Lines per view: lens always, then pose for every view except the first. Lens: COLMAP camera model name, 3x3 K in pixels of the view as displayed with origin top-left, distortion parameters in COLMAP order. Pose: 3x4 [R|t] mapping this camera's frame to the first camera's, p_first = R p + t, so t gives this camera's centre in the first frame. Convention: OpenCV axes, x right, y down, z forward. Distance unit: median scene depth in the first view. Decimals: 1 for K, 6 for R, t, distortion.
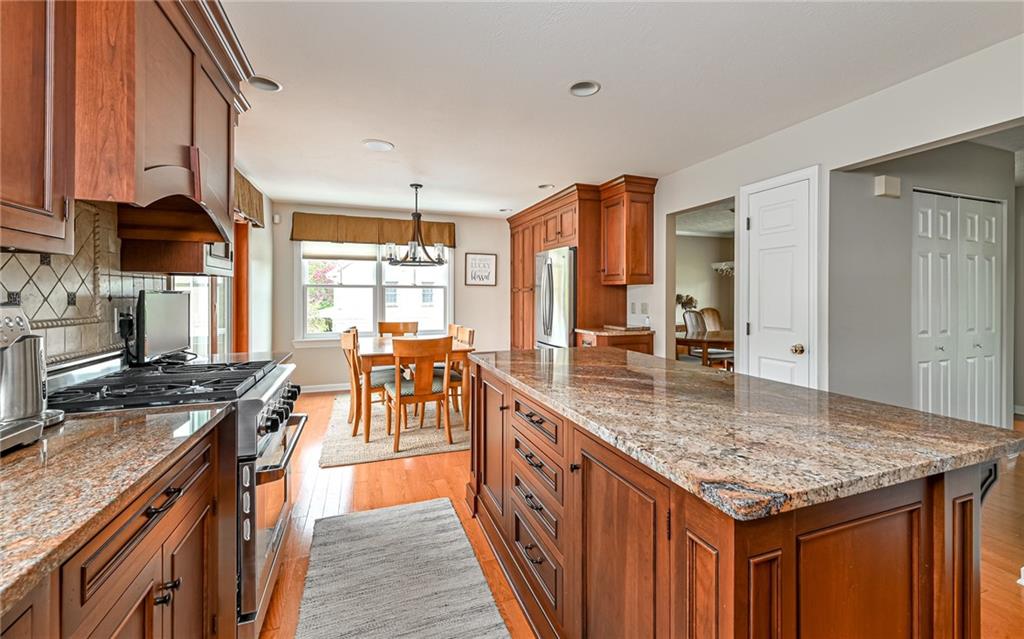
lens RADIAL K [[418.7, 0, 518.8], [0, 418.7, 294.0], [0, 0, 1]] dist [0.002605, 0.000121]
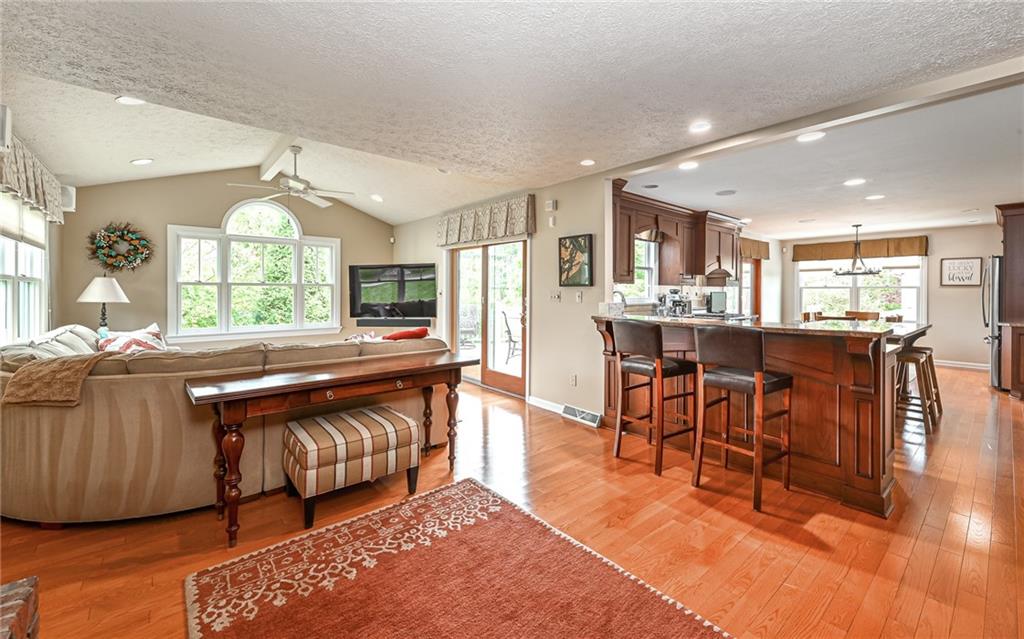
lens RADIAL K [[418.7, 0, 518.8], [0, 418.7, 294.0], [0, 0, 1]] dist [0.002605, 0.000121]
pose [[0.339334, 0.001790, -0.940664, 0.667185], [-0.000409, 0.999998, 0.001755, 0.001915], [0.940666, -0.000211, 0.339334, -0.616127]]
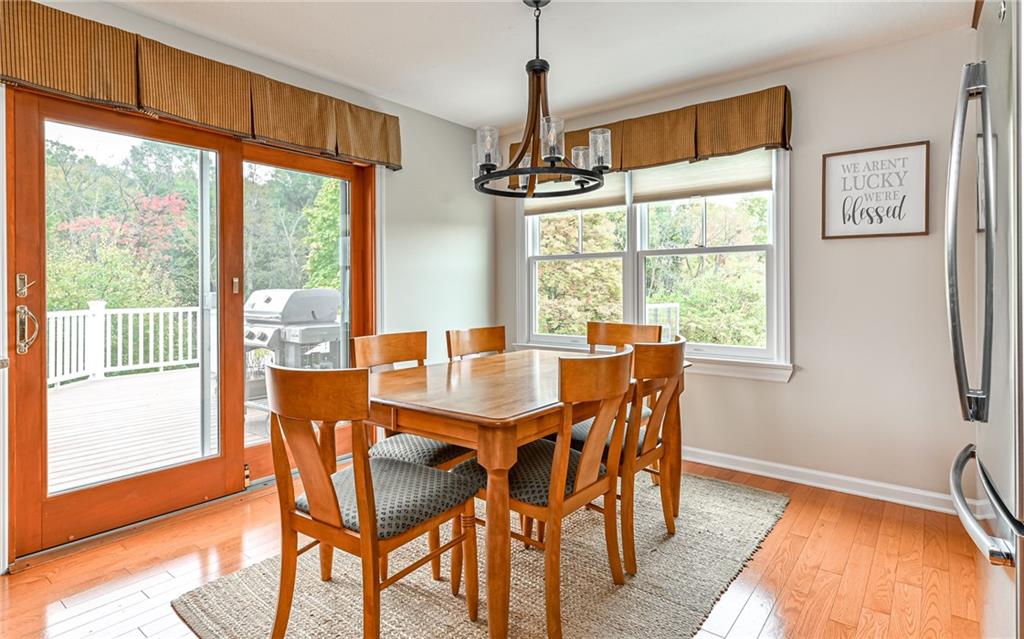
lens RADIAL K [[539.6, 0, 525.7], [0, 539.6, 293.4], [0, 0, 1]] dist [-0.000137, 0.000462]
pose [[0.528264, -0.001568, -0.849079, 0.166692], [0.004492, 0.999989, 0.000949, 0.030770], [0.849068, -0.004315, 0.528265, 0.566656]]
